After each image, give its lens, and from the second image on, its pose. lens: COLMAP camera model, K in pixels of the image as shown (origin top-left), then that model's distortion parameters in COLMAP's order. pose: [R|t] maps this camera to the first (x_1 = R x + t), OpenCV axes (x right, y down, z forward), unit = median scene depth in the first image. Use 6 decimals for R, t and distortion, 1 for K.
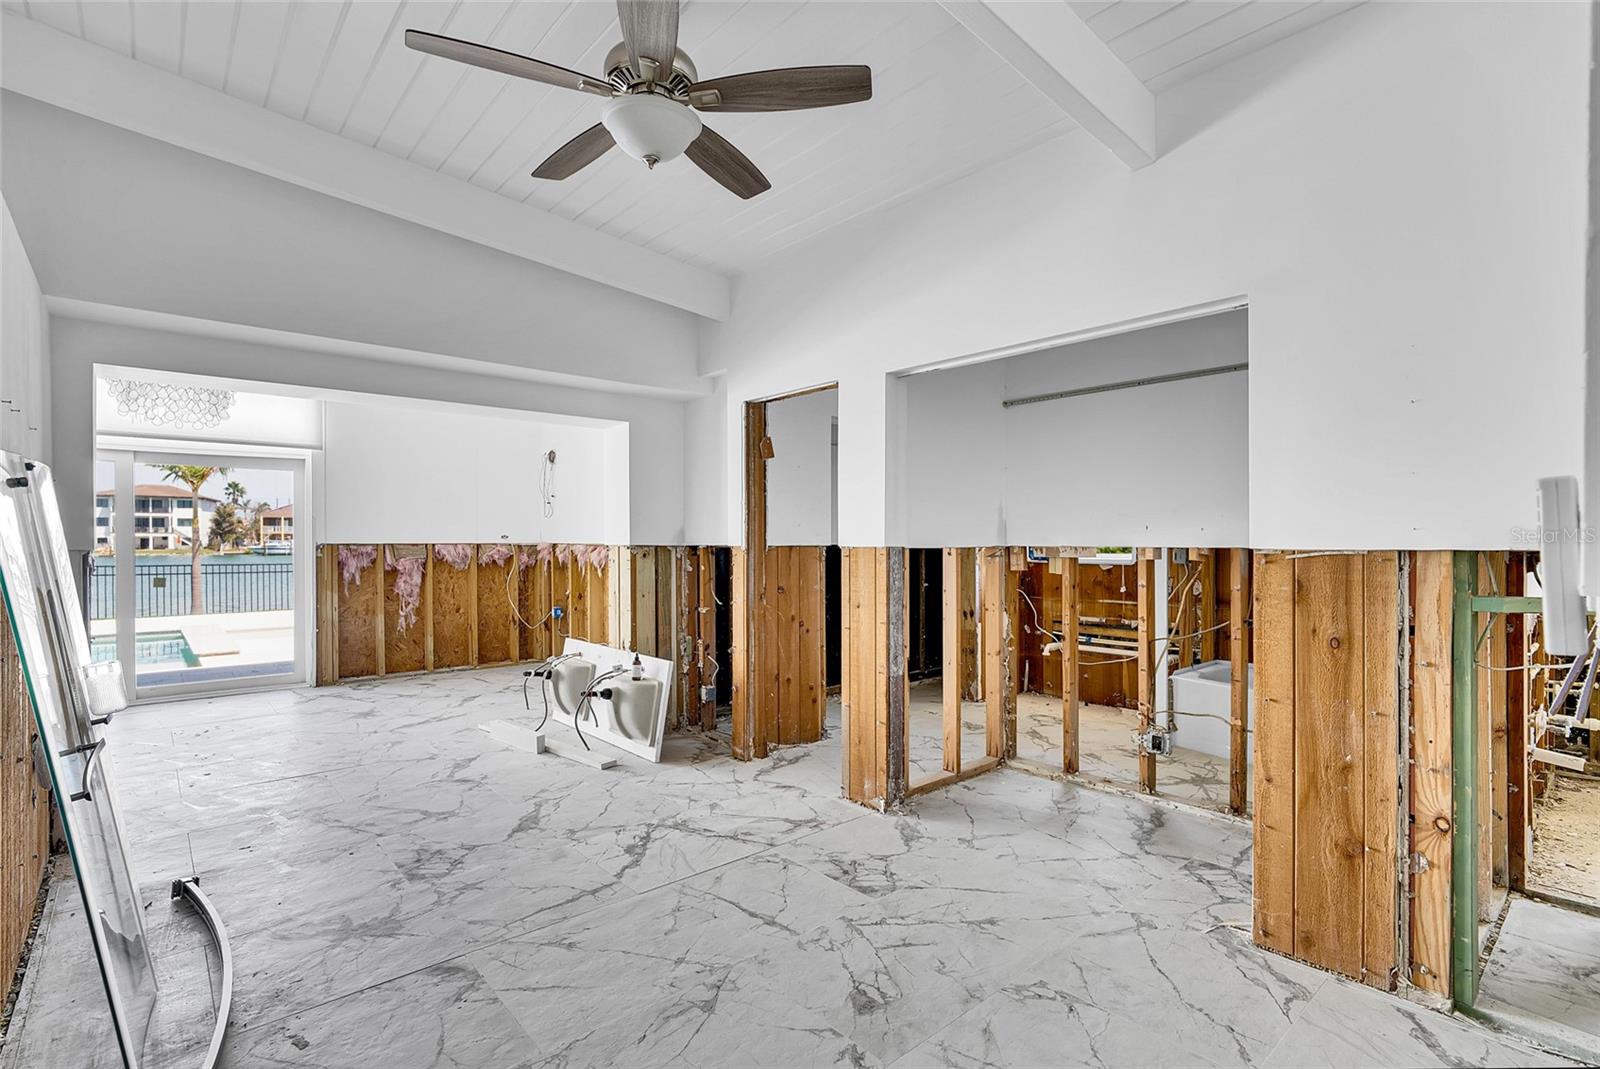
lens RADIAL K [[816.9, 0, 825.7], [0, 816.9, 537.1], [0, 0, 1]] dist [0.002699, -0.000227]
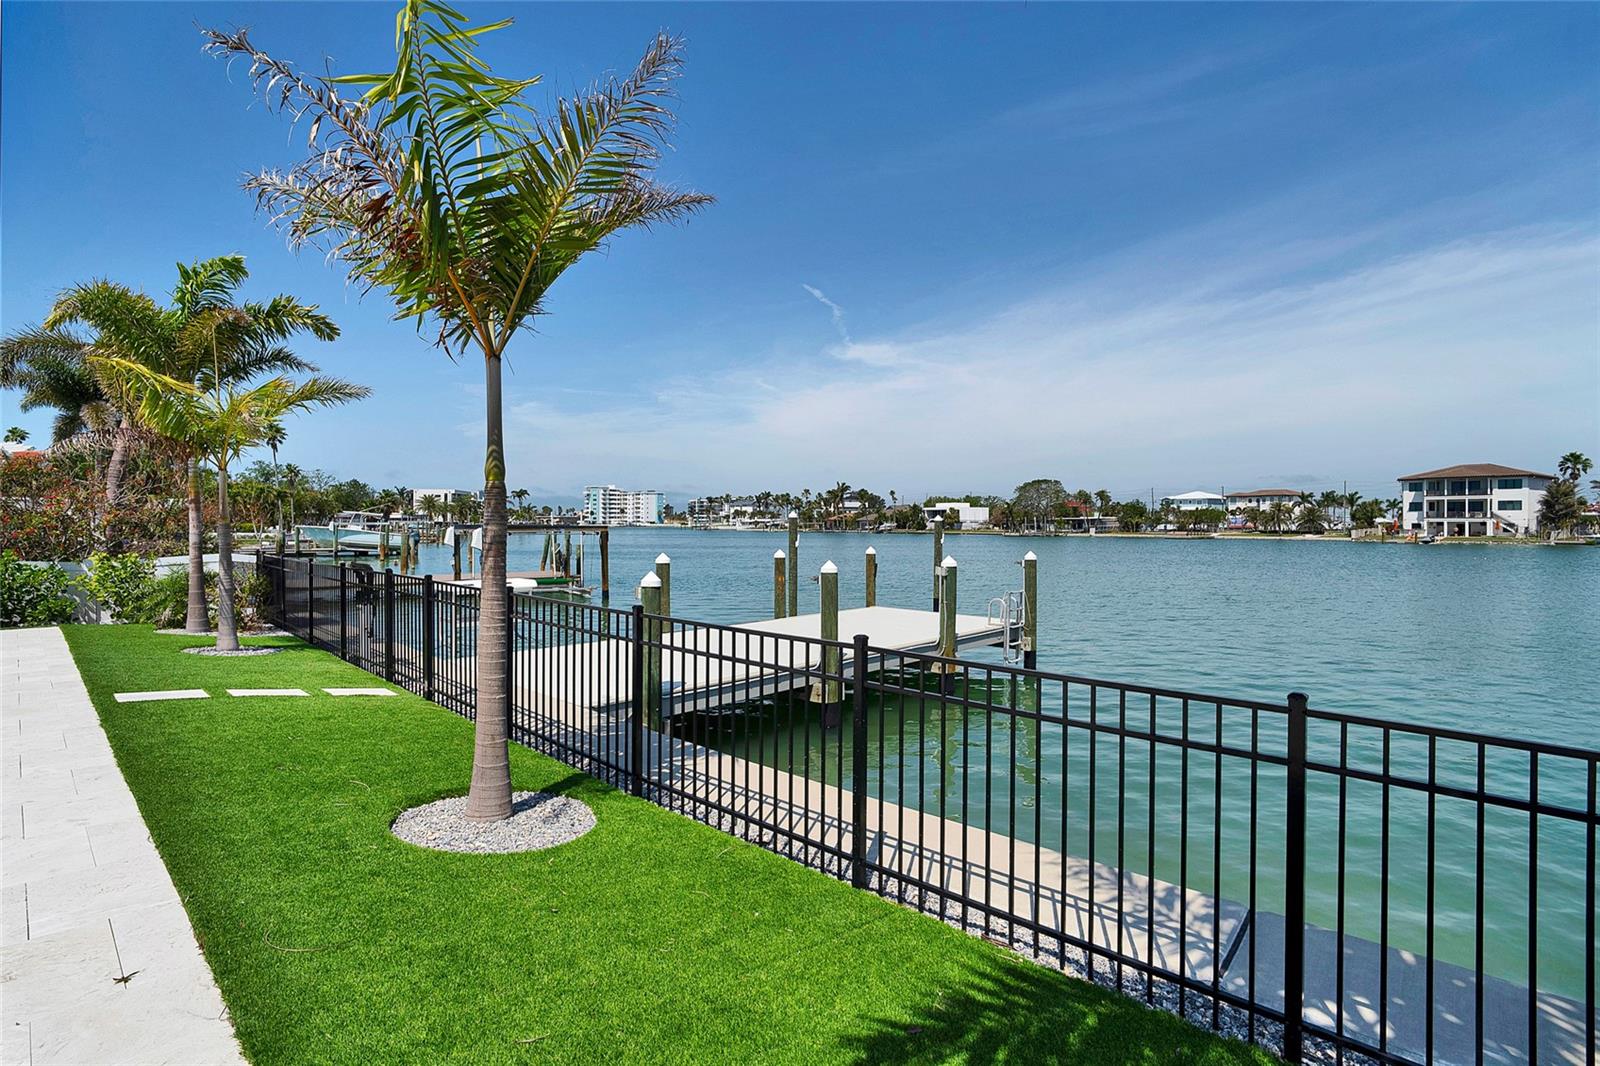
lens RADIAL K [[748.9, 0, 818.9], [0, 748.9, 564.7], [0, 0, 1]] dist [-0.016498, 0.006376]
pose [[0.092311, 0.056227, -0.994141, -0.084143], [-0.001539, 0.998411, 0.056325, 0.001271], [0.995729, -0.003670, 0.092251, 0.222377]]
